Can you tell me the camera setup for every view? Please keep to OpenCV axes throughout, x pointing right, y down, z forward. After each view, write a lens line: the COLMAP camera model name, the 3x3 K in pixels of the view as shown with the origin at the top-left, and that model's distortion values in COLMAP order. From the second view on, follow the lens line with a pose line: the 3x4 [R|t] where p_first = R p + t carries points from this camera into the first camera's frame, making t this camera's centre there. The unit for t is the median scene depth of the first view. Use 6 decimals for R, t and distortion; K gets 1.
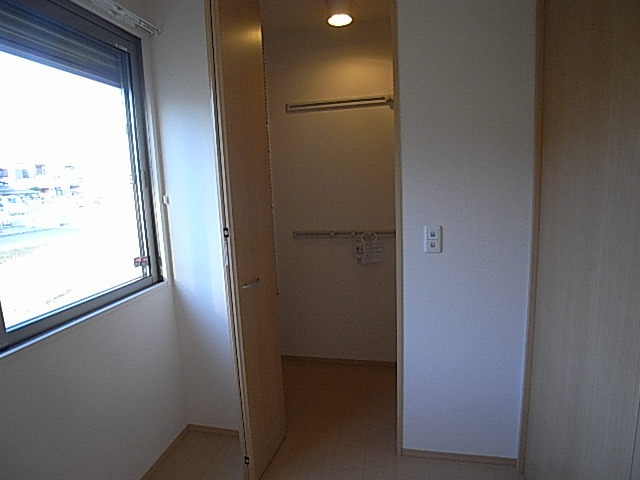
lens RADIAL K [[366.4, 0, 321.9], [0, 366.4, 240.9], [0, 0, 1]] dist [-0.037504, -0.001756]
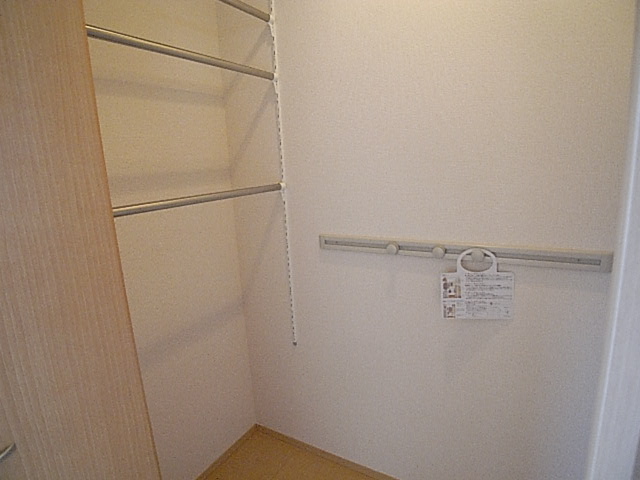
lens RADIAL K [[366.4, 0, 320.3], [0, 366.4, 241.4], [0, 0, 1]] dist [-0.037504, -0.001756]
pose [[0.950853, 0.055652, -0.304602, 0.082723], [-0.030756, 0.995826, 0.085932, -0.064145], [0.308113, -0.072340, 0.948596, 0.538458]]
